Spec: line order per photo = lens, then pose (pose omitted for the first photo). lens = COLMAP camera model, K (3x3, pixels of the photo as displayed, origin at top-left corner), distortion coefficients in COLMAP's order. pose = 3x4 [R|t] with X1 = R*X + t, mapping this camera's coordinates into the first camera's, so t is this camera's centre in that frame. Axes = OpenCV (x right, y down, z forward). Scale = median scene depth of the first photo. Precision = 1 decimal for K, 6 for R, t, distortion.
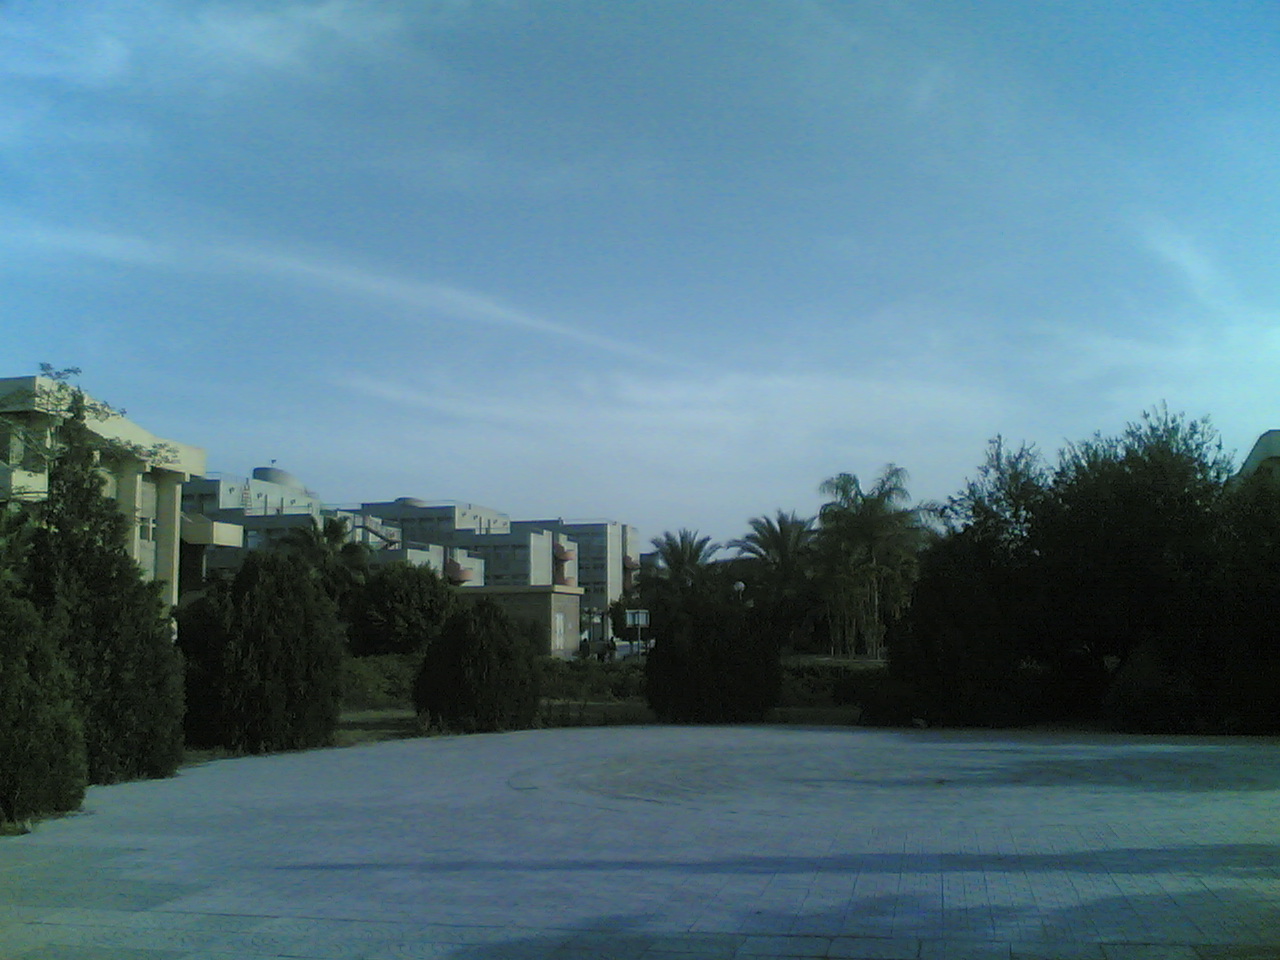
lens RADIAL K [[1384.1, 0, 640.0], [0, 1384.1, 480.0], [0, 0, 1]] dist [0.153053, -0.667851]
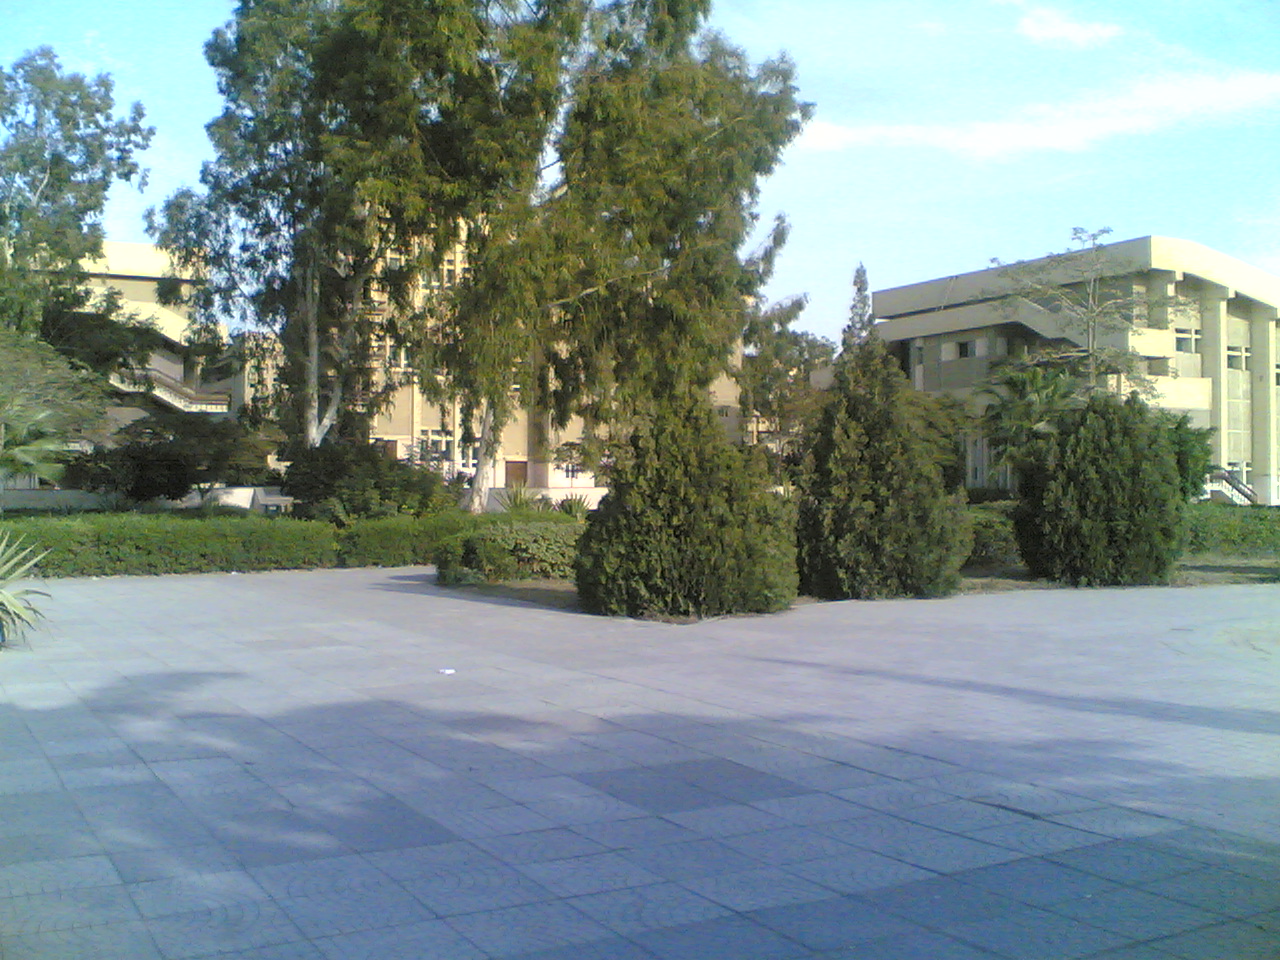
lens RADIAL K [[1384.1, 0, 640.0], [0, 1384.1, 480.0], [0, 0, 1]] dist [0.153053, -0.667851]
pose [[0.627971, -0.005918, -0.778214, 0.331551], [0.087030, 0.994233, 0.062668, 0.020554], [0.773355, -0.107082, 0.624864, 0.094452]]
